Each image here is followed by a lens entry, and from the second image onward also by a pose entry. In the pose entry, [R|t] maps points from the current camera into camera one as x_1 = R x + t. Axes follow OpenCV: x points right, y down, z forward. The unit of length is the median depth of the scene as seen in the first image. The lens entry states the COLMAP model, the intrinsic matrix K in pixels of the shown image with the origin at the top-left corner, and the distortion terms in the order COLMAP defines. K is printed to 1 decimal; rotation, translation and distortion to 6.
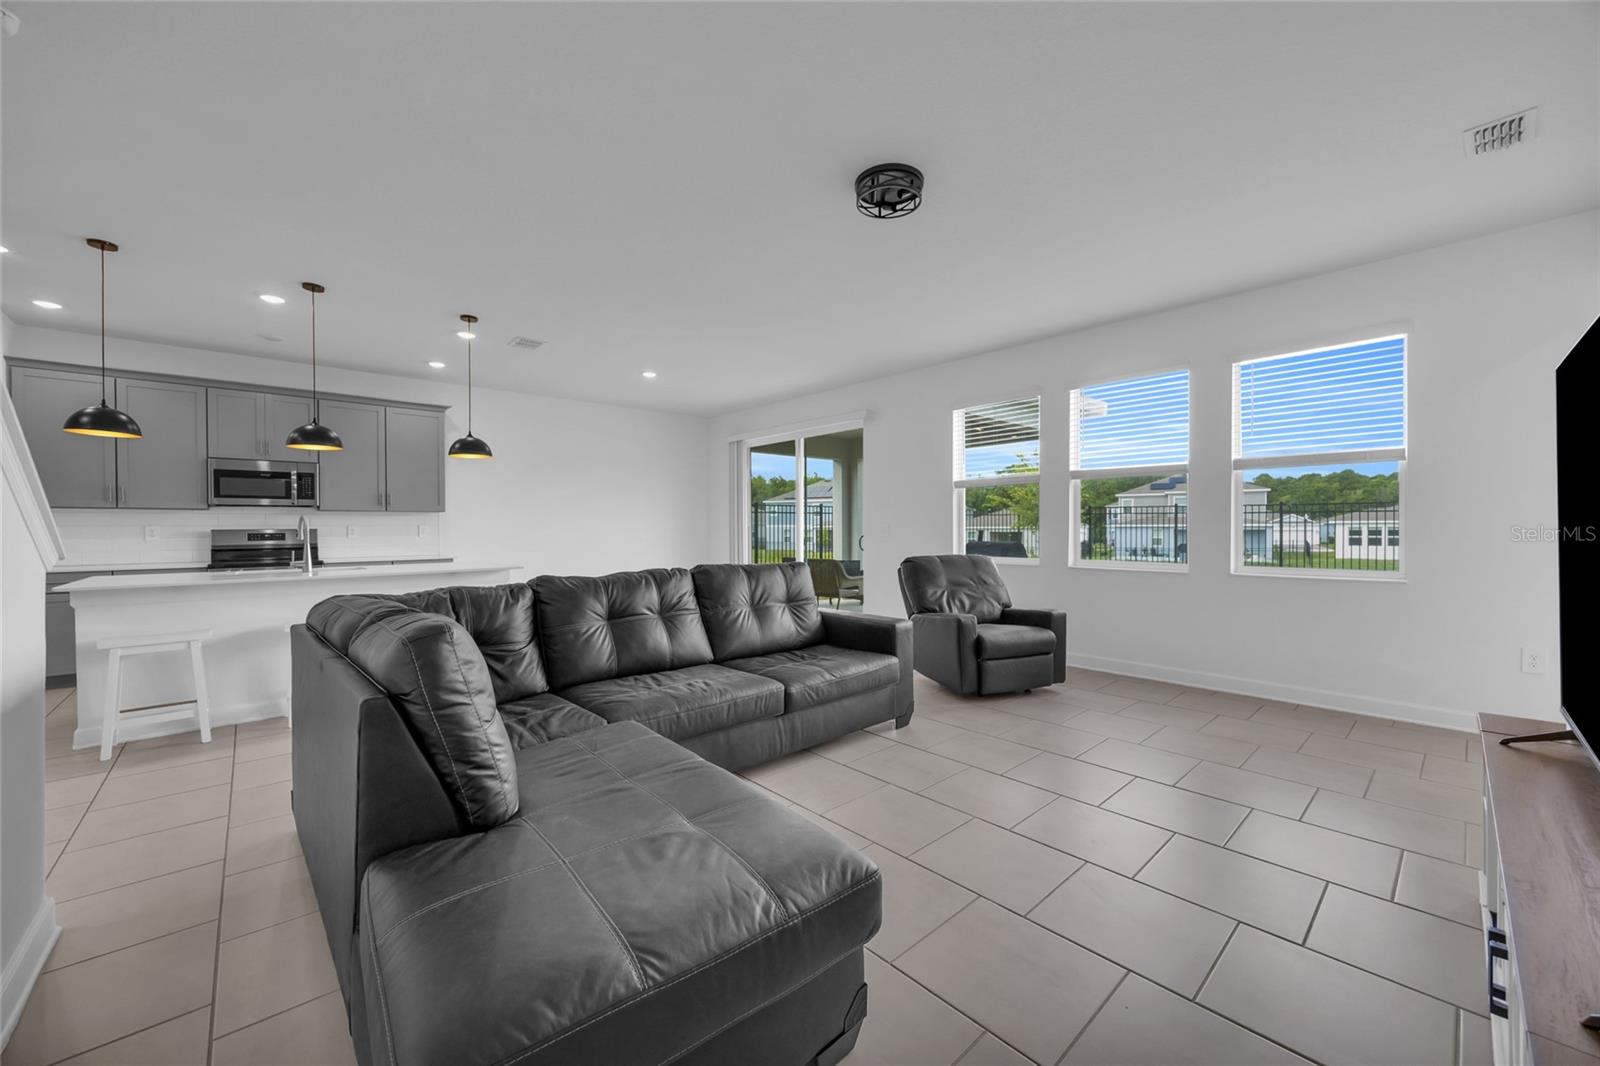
lens RADIAL K [[608.5, 0, 800.0], [0, 608.5, 526.7], [0, 0, 1]] dist [0.000456, 0.000286]
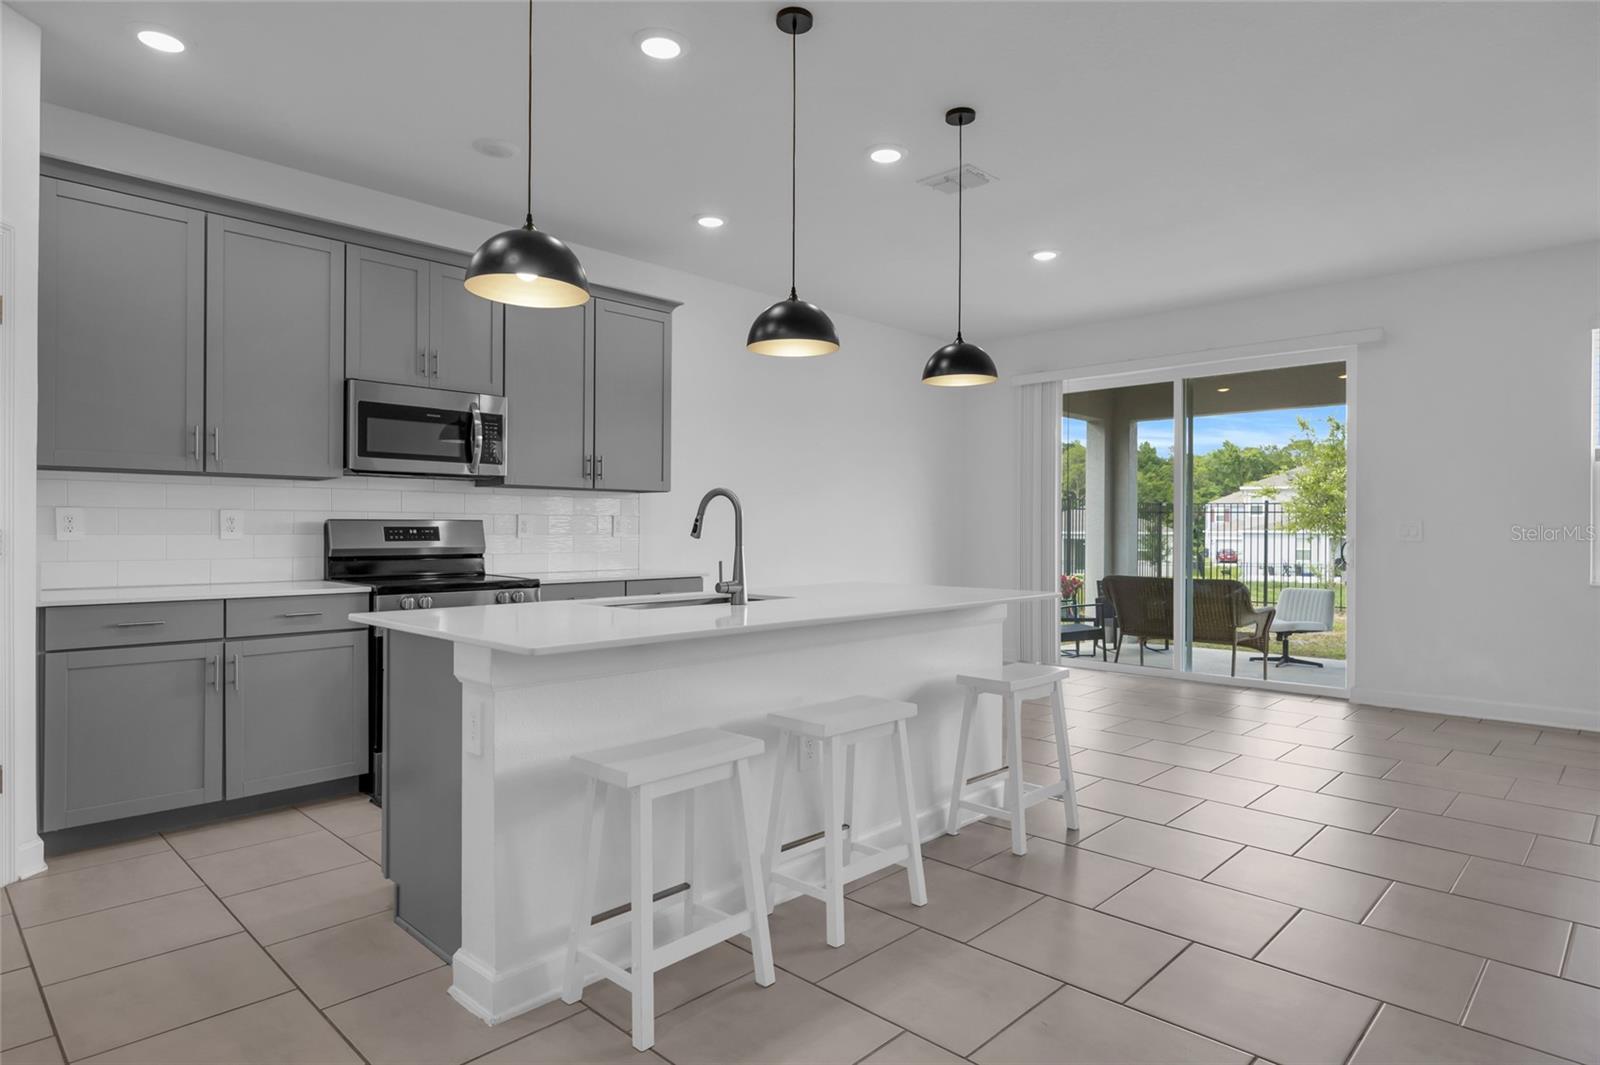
lens RADIAL K [[902.5, 0, 808.5], [0, 902.5, 537.4], [0, 0, 1]] dist [0.001199, -0.001422]
pose [[0.997369, 0.009452, 0.071877, -0.597017], [-0.010167, 0.999902, 0.009592, 0.008588], [-0.071780, -0.010298, 0.997367, 0.196792]]
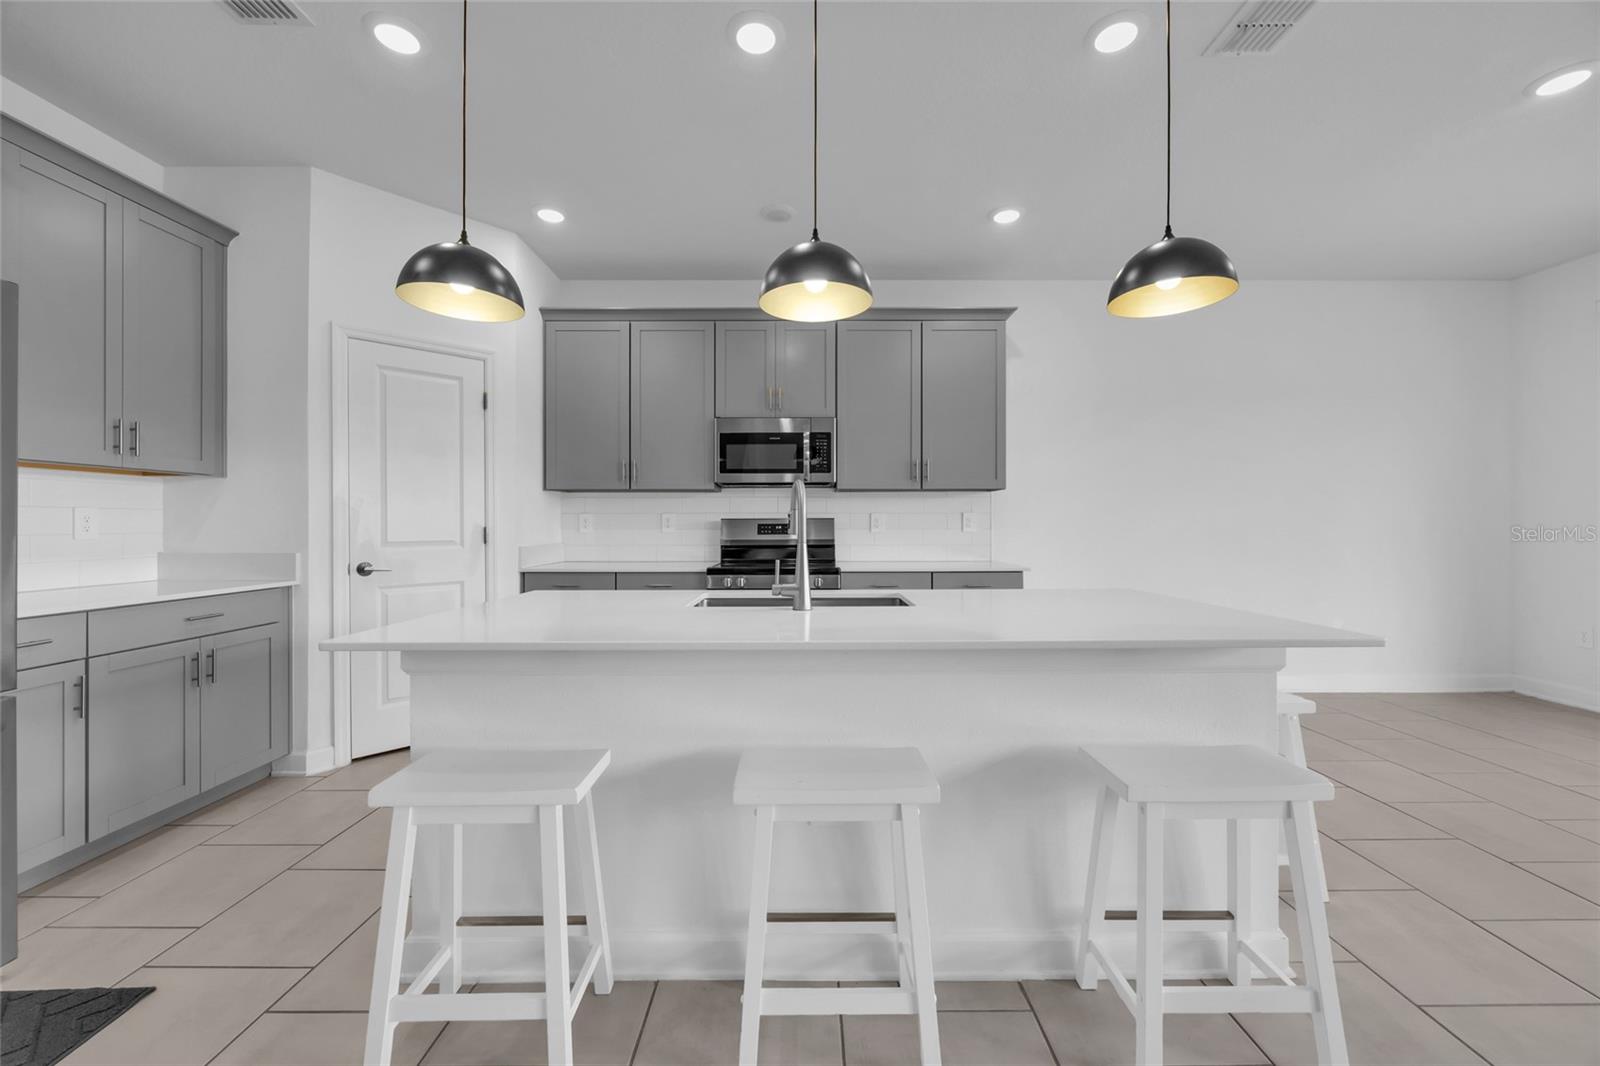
lens RADIAL K [[622.3, 0, 813.4], [0, 622.3, 523.1], [0, 0, 1]] dist [-0.000102, 0.000260]
pose [[0.746856, 0.003130, -0.664978, -0.372610], [-0.002097, 0.999995, 0.002352, 0.007875], [0.664982, -0.000362, 0.746859, 0.496269]]
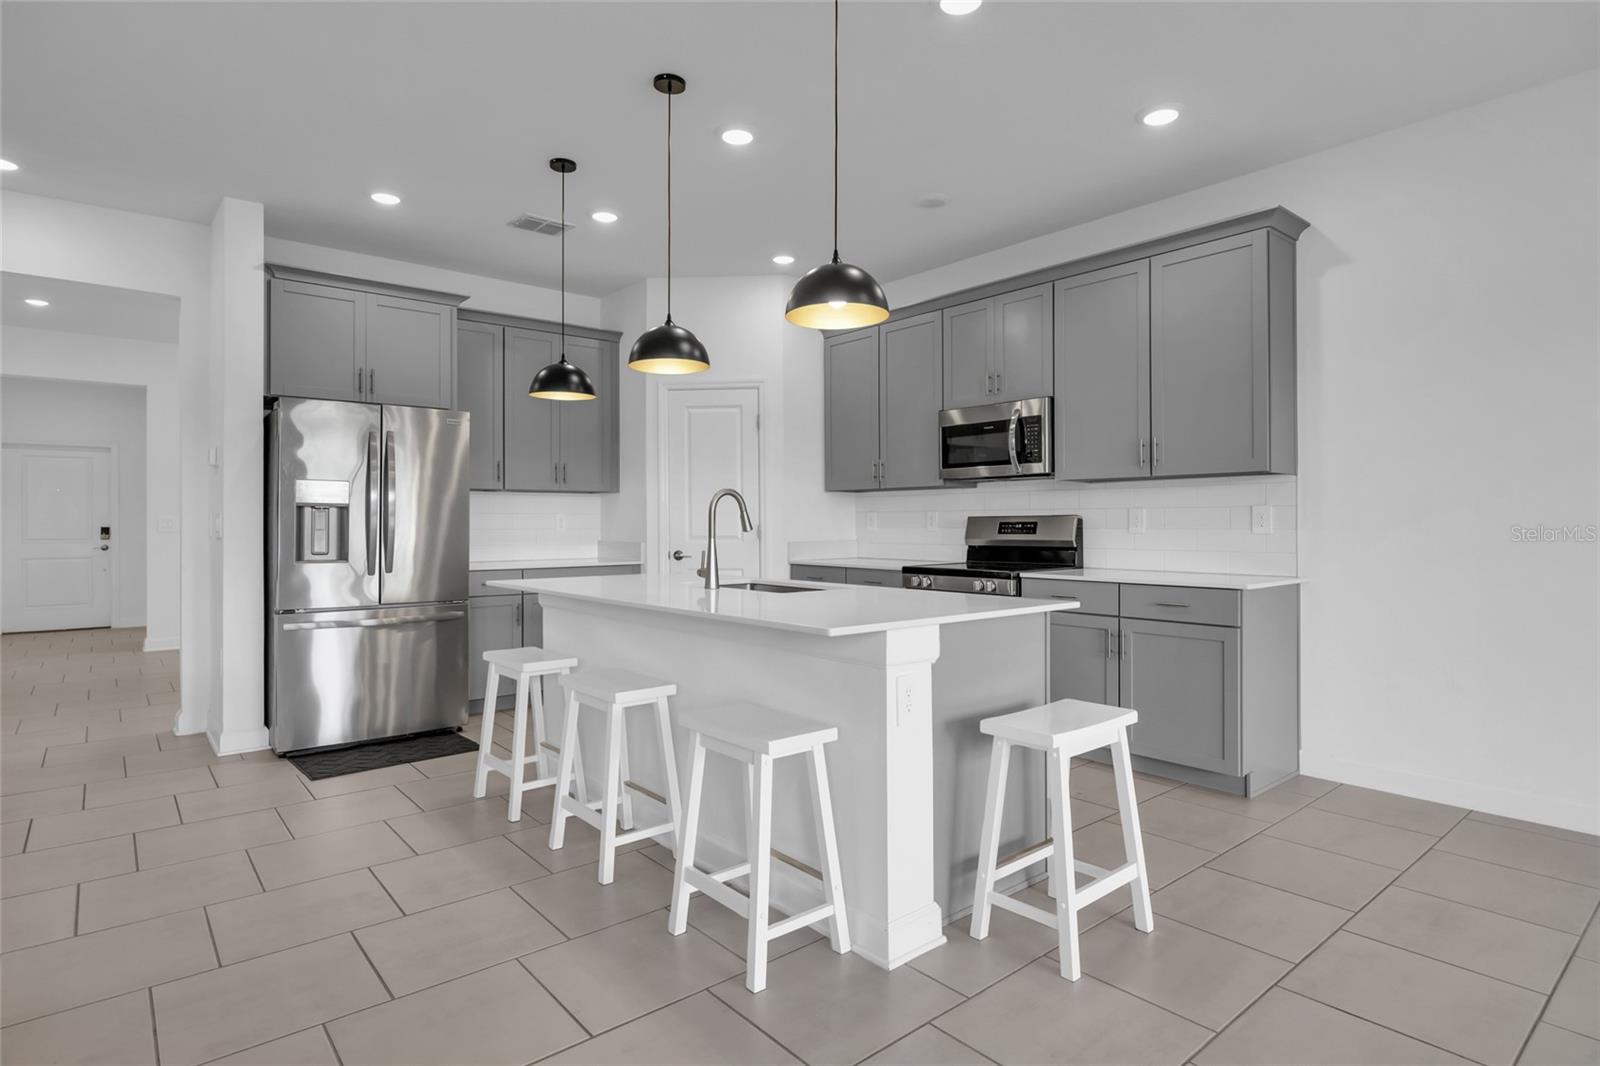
lens RADIAL K [[847.7, 0, 797.2], [0, 847.7, 525.4], [0, 0, 1]] dist [-0.016370, 0.000124]
pose [[-0.040514, 0.009714, -0.999132, -0.013704], [0.003377, 0.999948, 0.009585, 0.004718], [0.999173, -0.002985, -0.040545, 0.821530]]
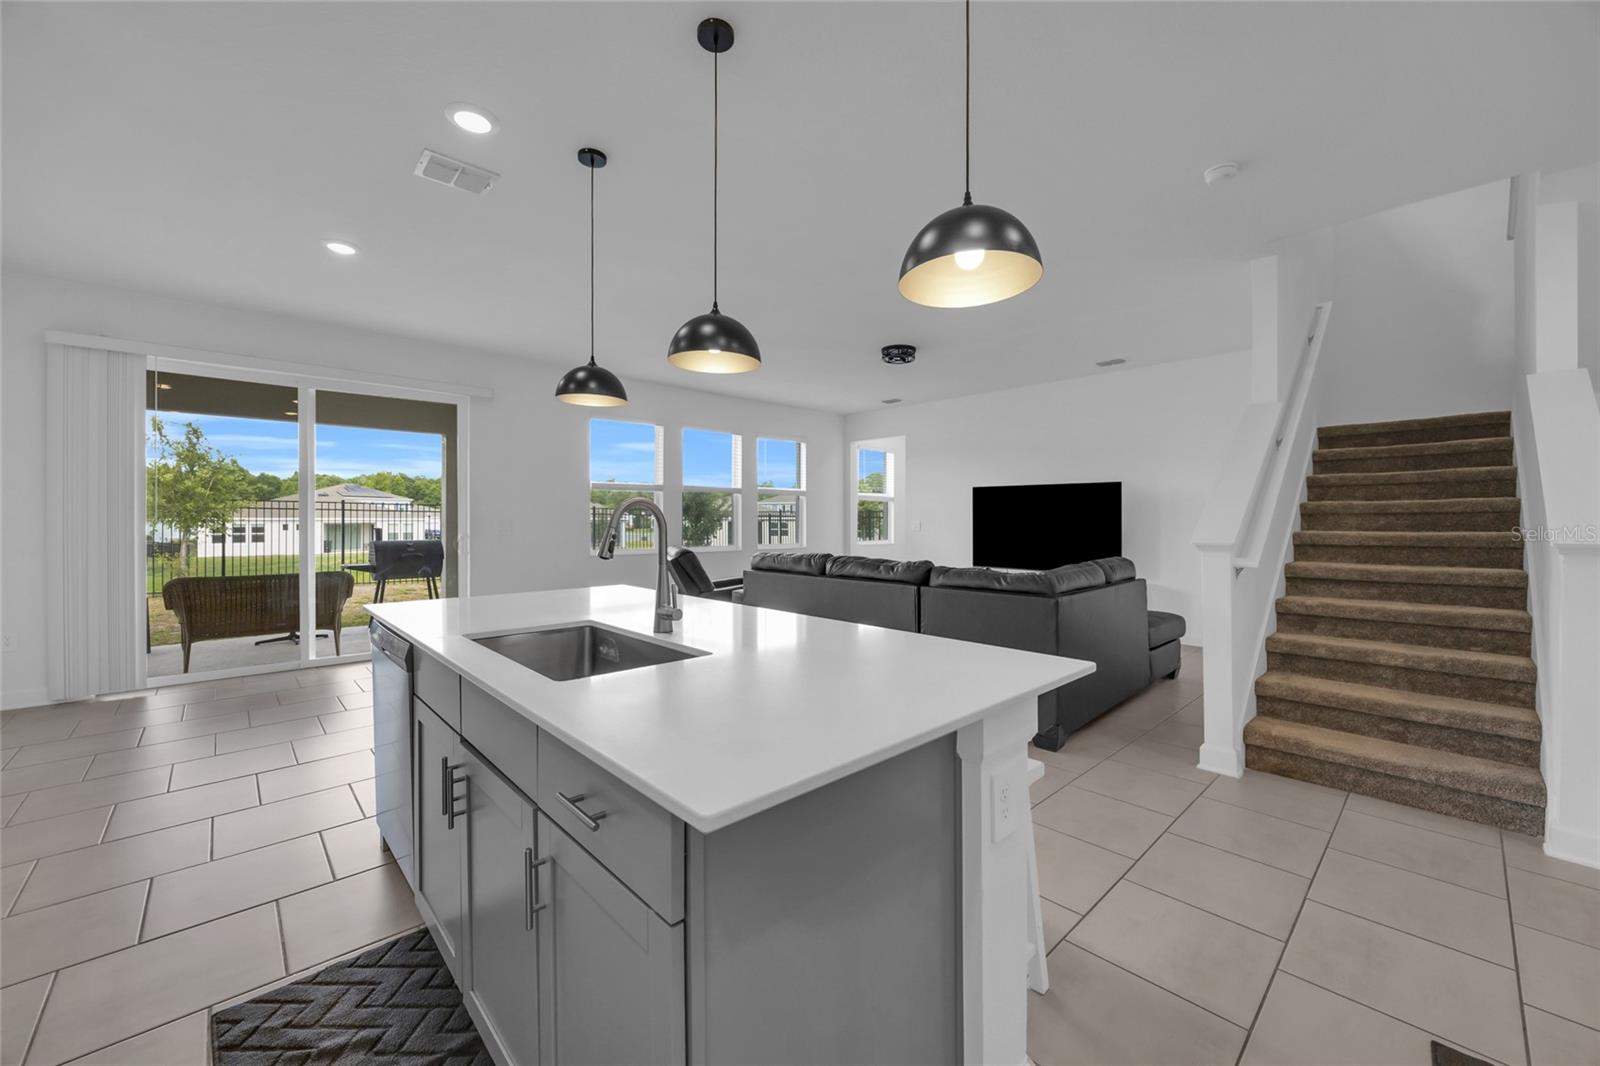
lens RADIAL K [[623.1, 0, 791.7], [0, 623.1, 525.6], [0, 0, 1]] dist [0.011093, -0.000057]
pose [[-0.013506, -0.001492, 0.999908, -0.941803], [-0.000887, 0.999999, 0.001480, 0.002792], [-0.999908, -0.000867, -0.013507, 0.676225]]
